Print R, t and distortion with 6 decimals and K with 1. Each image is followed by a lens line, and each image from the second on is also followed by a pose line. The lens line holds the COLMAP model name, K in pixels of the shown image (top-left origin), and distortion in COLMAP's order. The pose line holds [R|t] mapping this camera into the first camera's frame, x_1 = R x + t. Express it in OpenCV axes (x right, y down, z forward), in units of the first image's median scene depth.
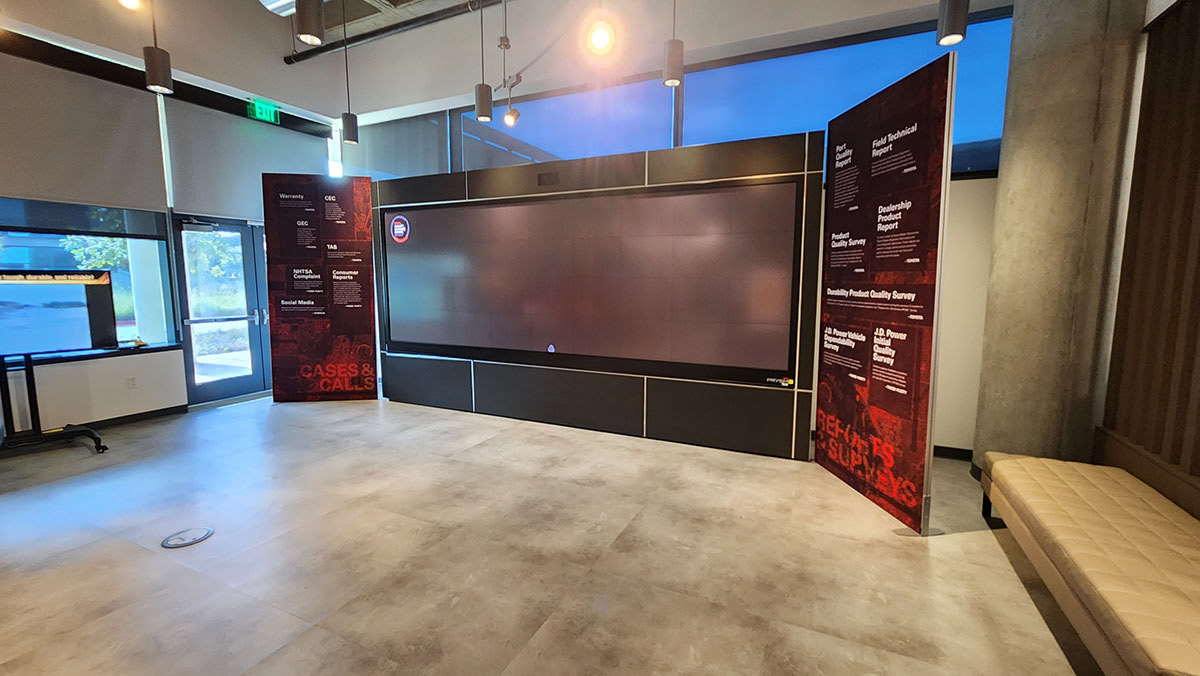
lens RADIAL K [[493.4, 0, 600.0], [0, 493.4, 338.0], [0, 0, 1]] dist [0.002032, -0.002908]
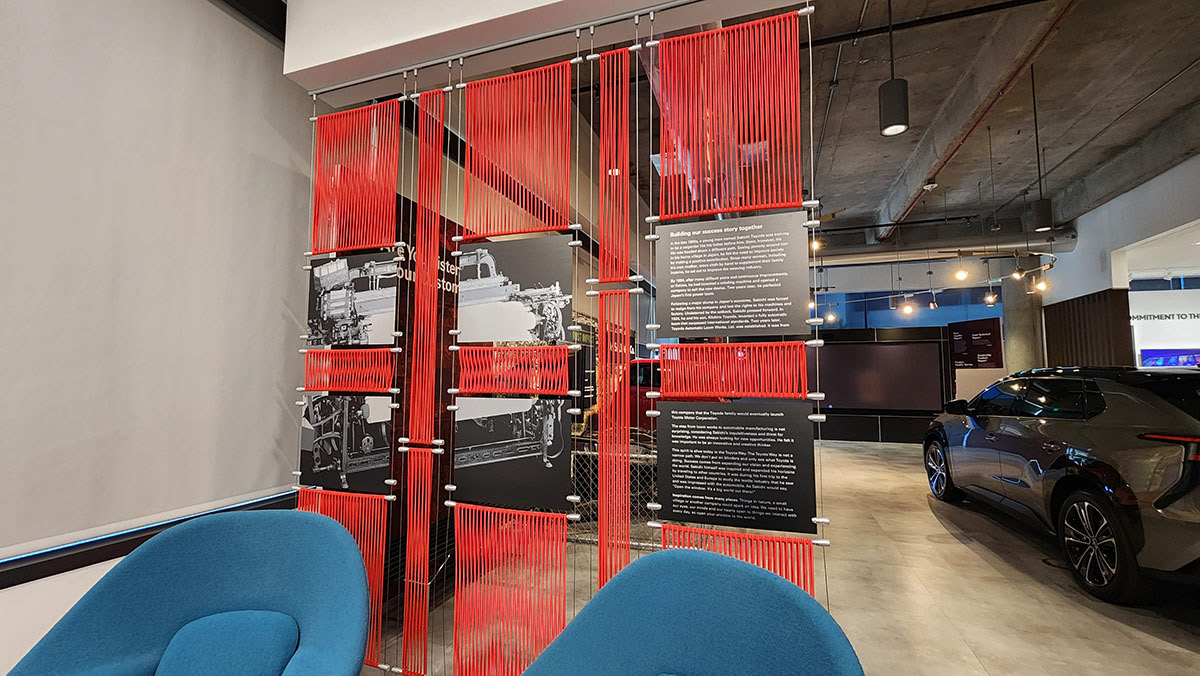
lens RADIAL K [[493.4, 0, 600.0], [0, 493.4, 338.0], [0, 0, 1]] dist [0.002032, -0.002908]
pose [[0.993207, 0.011145, 0.115827, -1.741073], [0.012068, 0.980169, -0.197796, 0.182204], [-0.115734, 0.197850, 0.973376, -1.443991]]
